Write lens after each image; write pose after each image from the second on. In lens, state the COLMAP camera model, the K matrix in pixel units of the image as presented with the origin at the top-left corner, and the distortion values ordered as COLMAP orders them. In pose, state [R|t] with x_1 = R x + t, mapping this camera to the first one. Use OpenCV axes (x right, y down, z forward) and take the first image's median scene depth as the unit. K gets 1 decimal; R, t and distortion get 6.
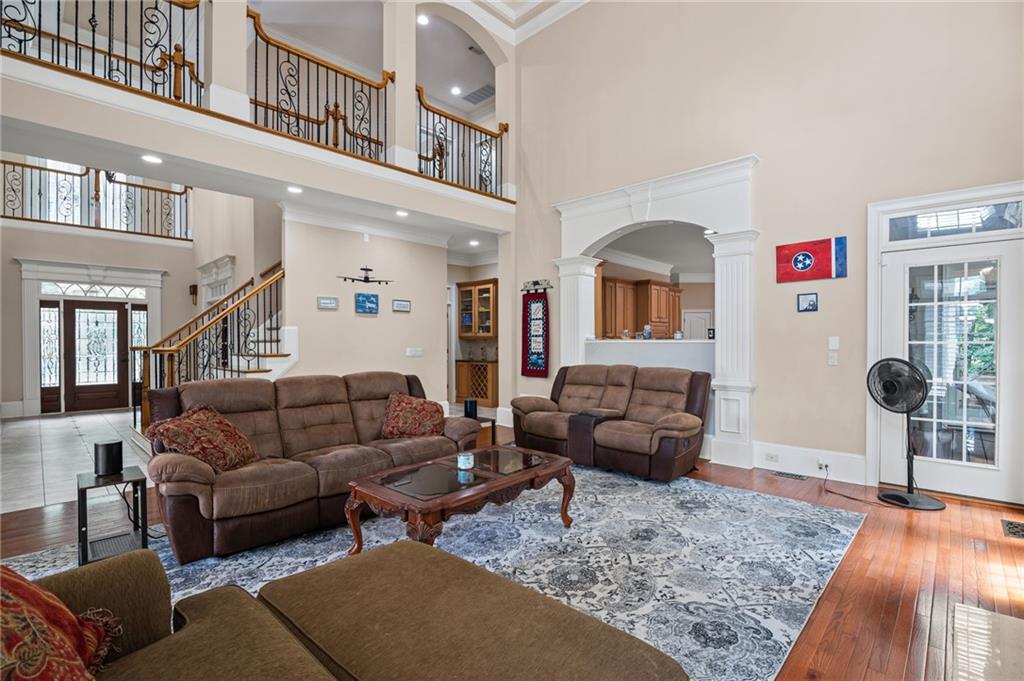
lens RADIAL K [[475.5, 0, 519.4], [0, 475.5, 346.5], [0, 0, 1]] dist [-0.021028, 0.001666]
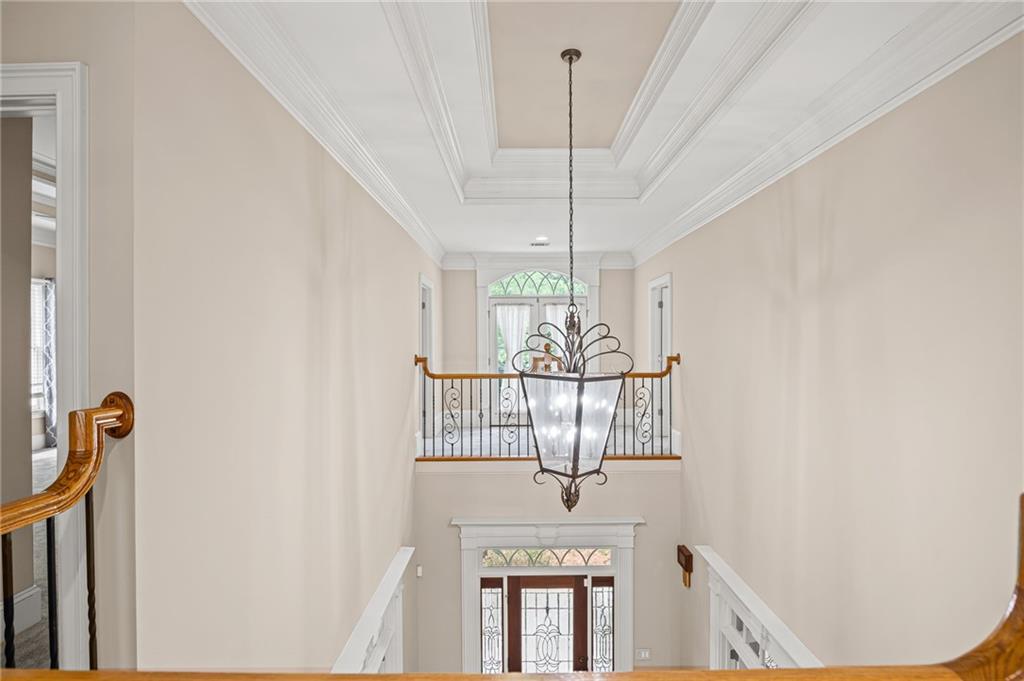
lens RADIAL K [[475.5, 0, 516.1], [0, 475.5, 343.3], [0, 0, 1]] dist [-0.021028, 0.001666]
pose [[0.677763, -0.005932, -0.735257, -0.479780], [0.004728, 0.999982, -0.003710, -0.411126], [0.735265, -0.000962, 0.677779, 0.557745]]
